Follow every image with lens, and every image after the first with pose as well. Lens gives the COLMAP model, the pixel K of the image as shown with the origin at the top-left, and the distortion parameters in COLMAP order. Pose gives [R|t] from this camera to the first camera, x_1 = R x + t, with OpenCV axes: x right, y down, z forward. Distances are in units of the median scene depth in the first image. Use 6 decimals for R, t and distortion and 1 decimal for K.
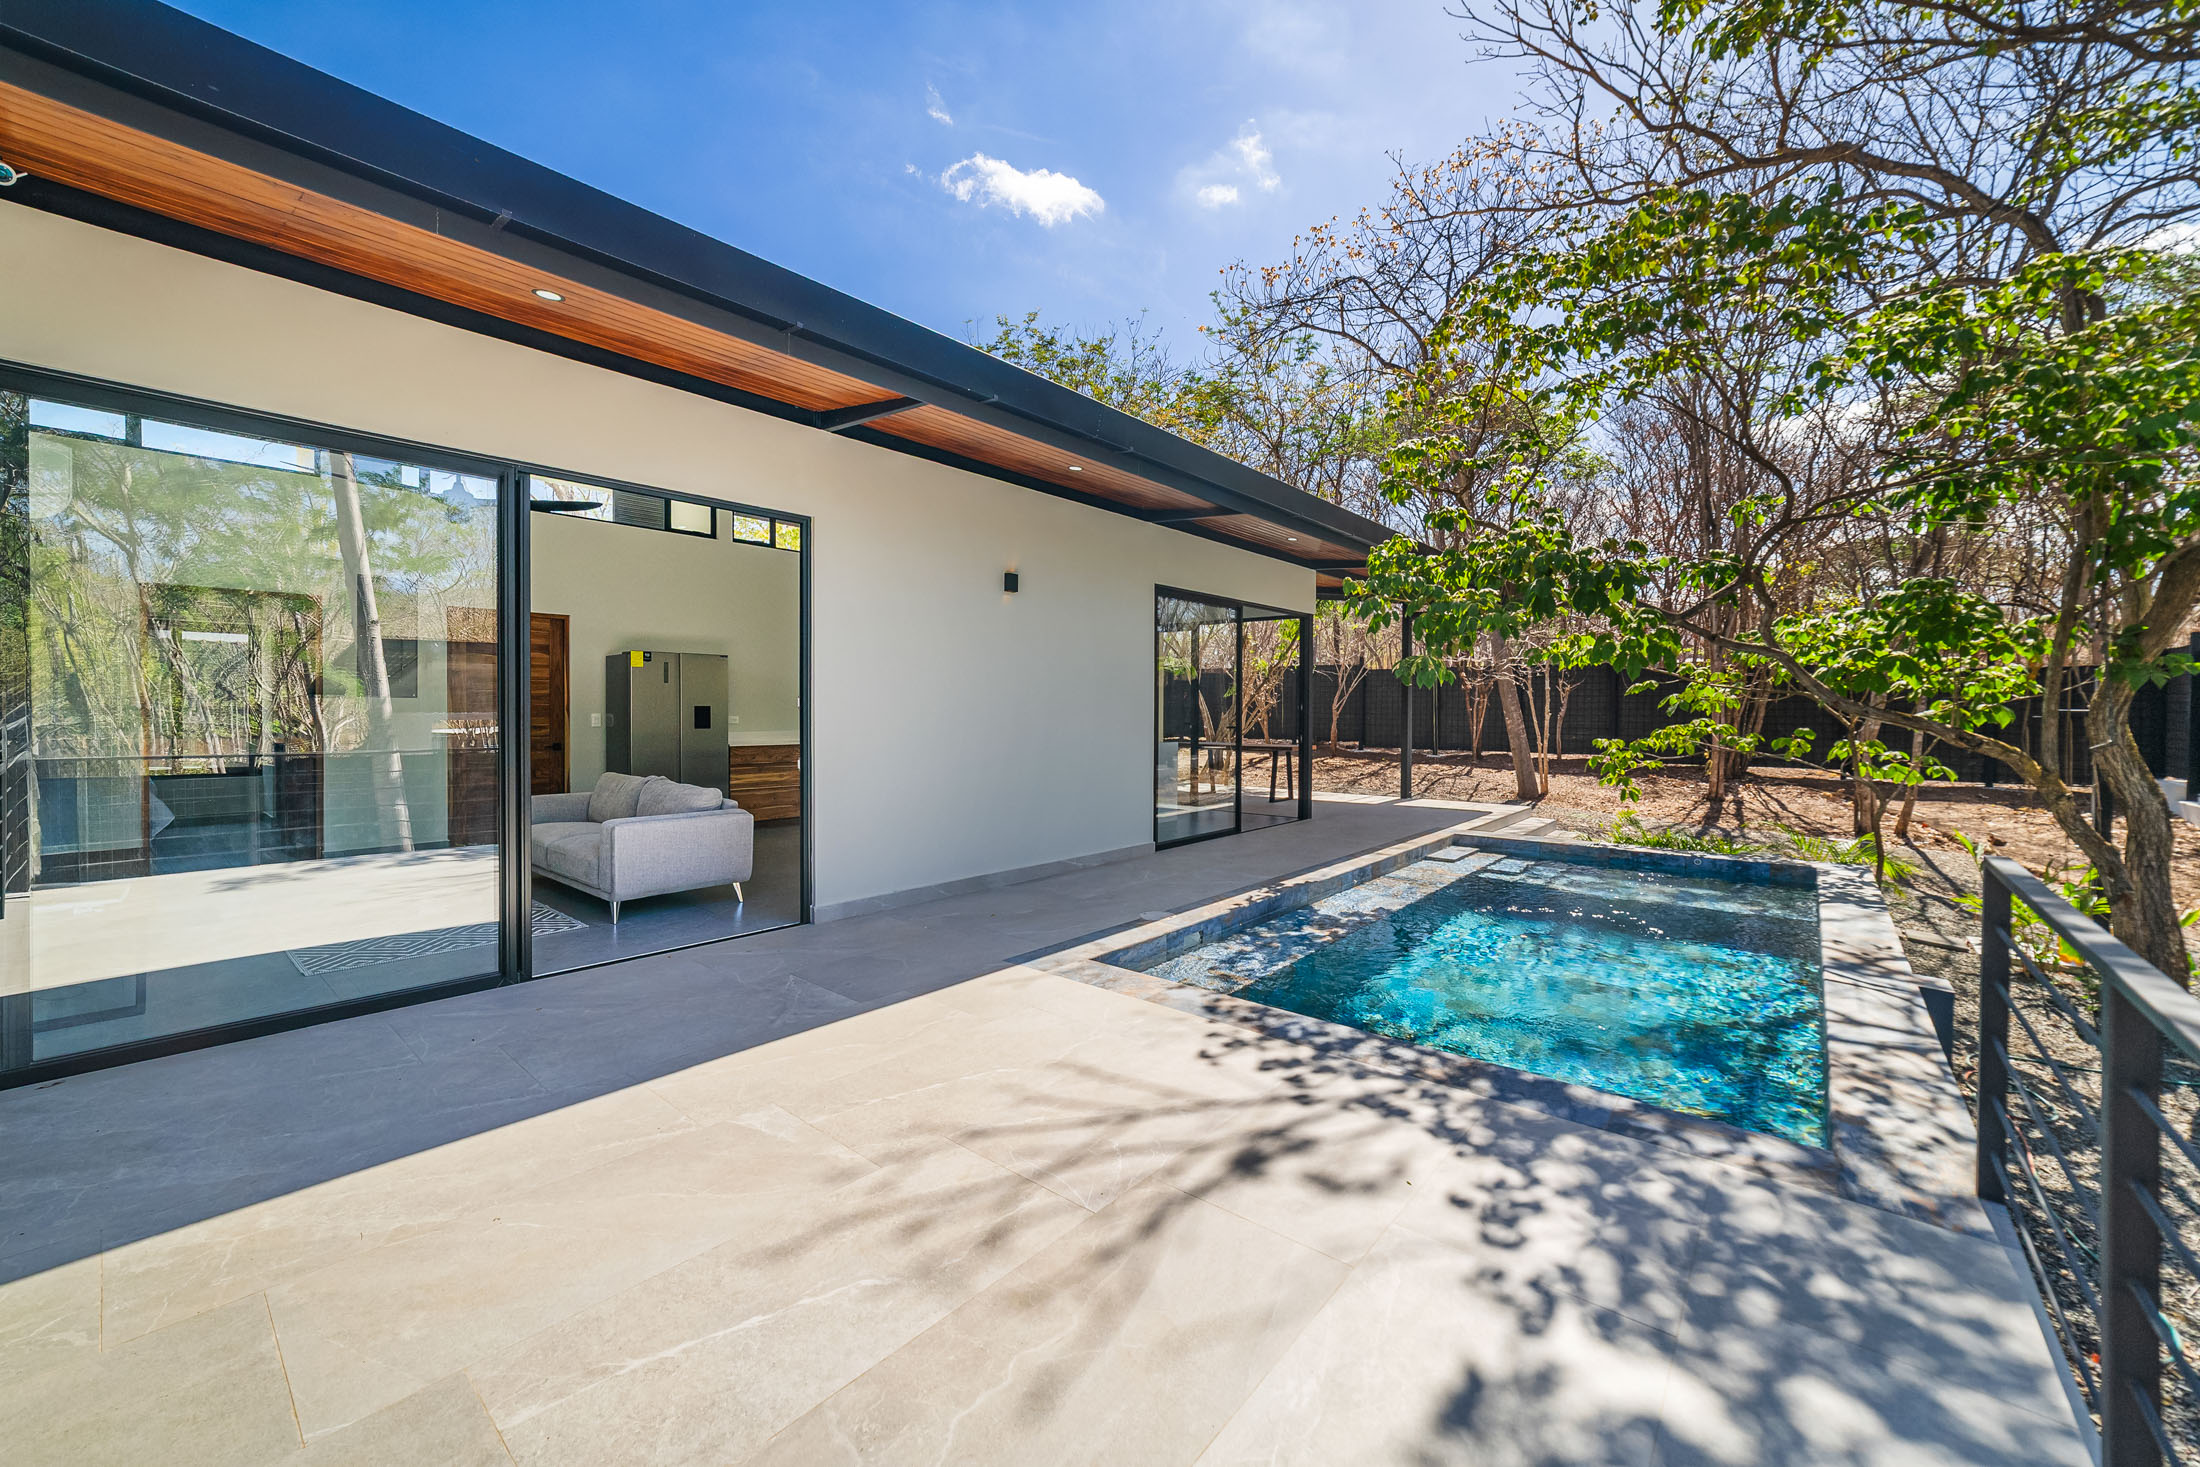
lens RADIAL K [[800.1, 0, 1093.7], [0, 800.1, 721.1], [0, 0, 1]] dist [-0.020048, -0.000035]
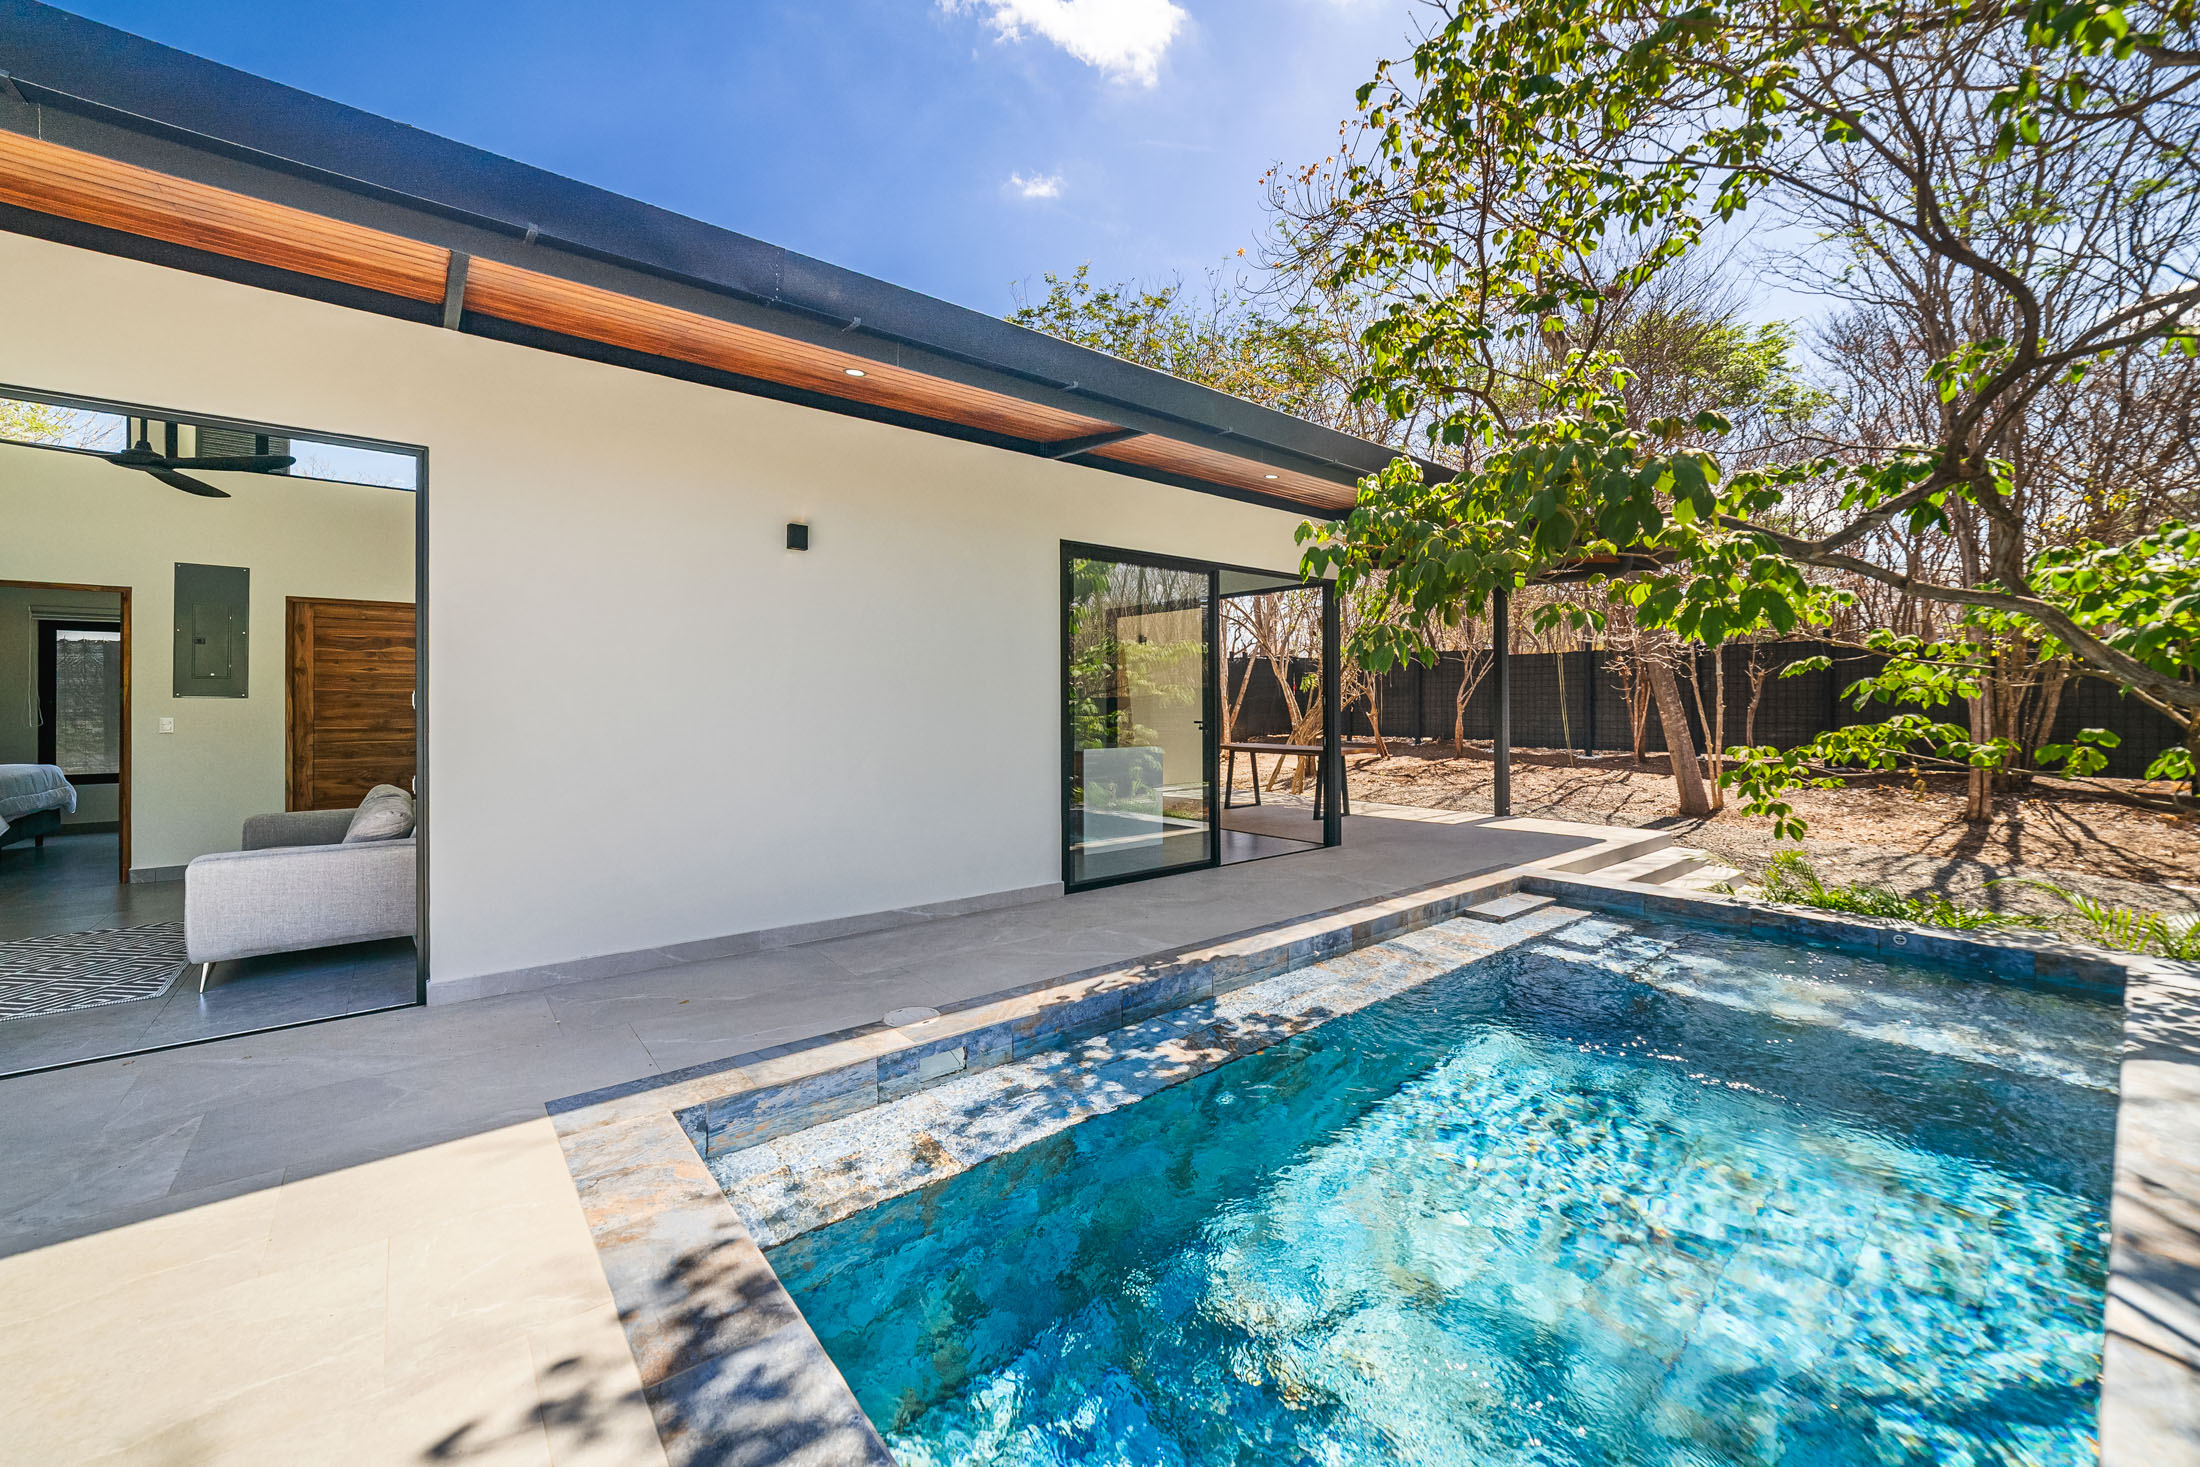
lens RADIAL K [[824.3, 0, 1095.3], [0, 824.3, 699.1], [0, 0, 1]] dist [-0.028417, 0.008933]
pose [[0.983909, -0.007185, -0.178526, 0.238643], [0.003580, 0.999783, -0.020509, -0.004687], [0.178635, 0.019540, 0.983721, 0.233210]]
